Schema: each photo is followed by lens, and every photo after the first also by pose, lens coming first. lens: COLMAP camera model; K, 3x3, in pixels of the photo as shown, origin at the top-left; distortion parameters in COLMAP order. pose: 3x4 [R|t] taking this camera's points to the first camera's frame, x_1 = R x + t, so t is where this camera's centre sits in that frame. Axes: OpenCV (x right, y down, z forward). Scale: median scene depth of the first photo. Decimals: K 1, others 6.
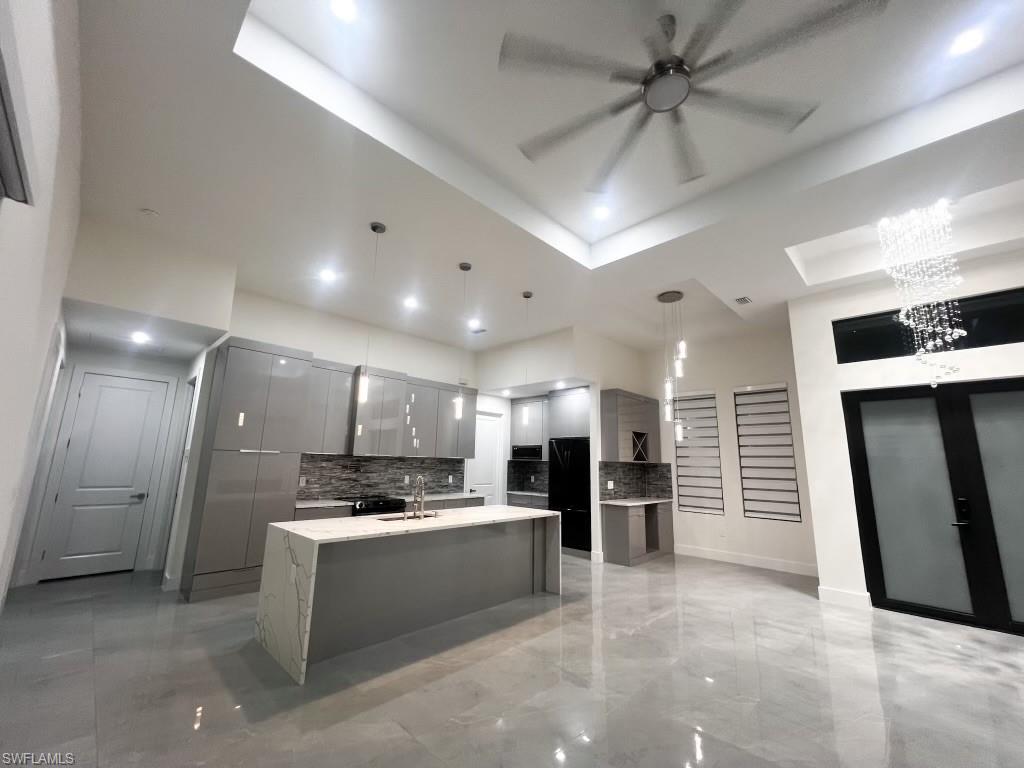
lens RADIAL K [[412.0, 0, 512.0], [0, 412.0, 384.0], [0, 0, 1]] dist [0.000613, 0.000325]
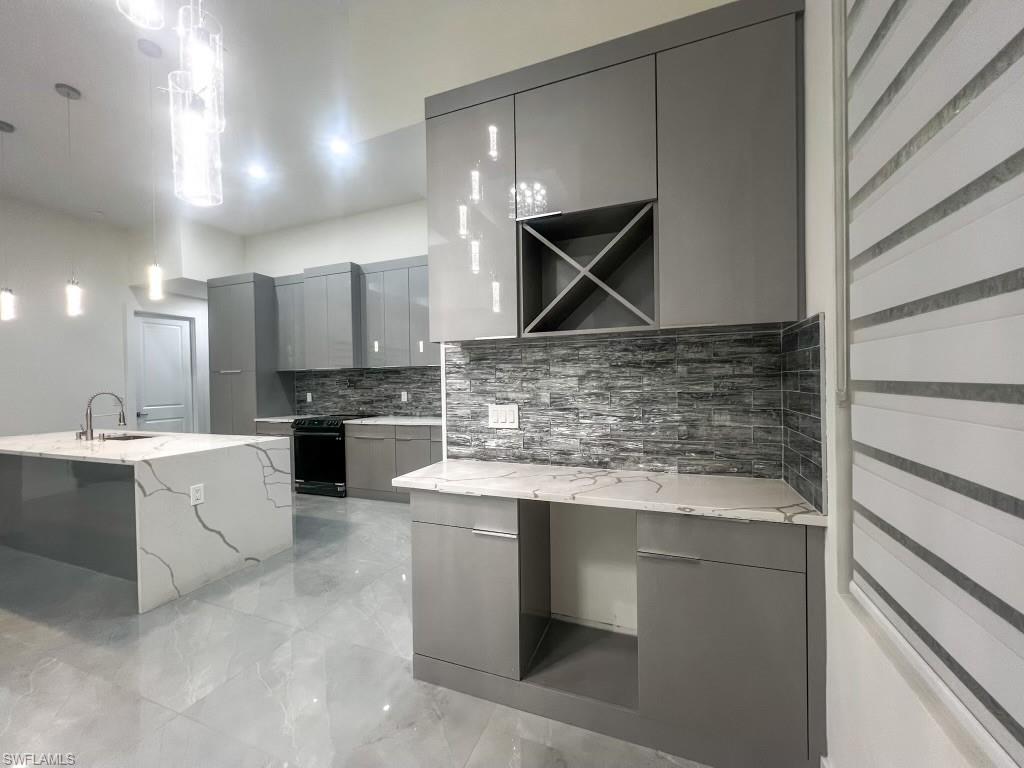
lens RADIAL K [[412.0, 0, 512.0], [0, 412.0, 384.0], [0, 0, 1]] dist [0.000613, 0.000325]
pose [[0.391709, -0.019584, -0.919881, 0.582708], [0.199821, 0.977722, 0.064273, 0.213783], [0.898129, -0.208988, 0.386896, 0.951071]]
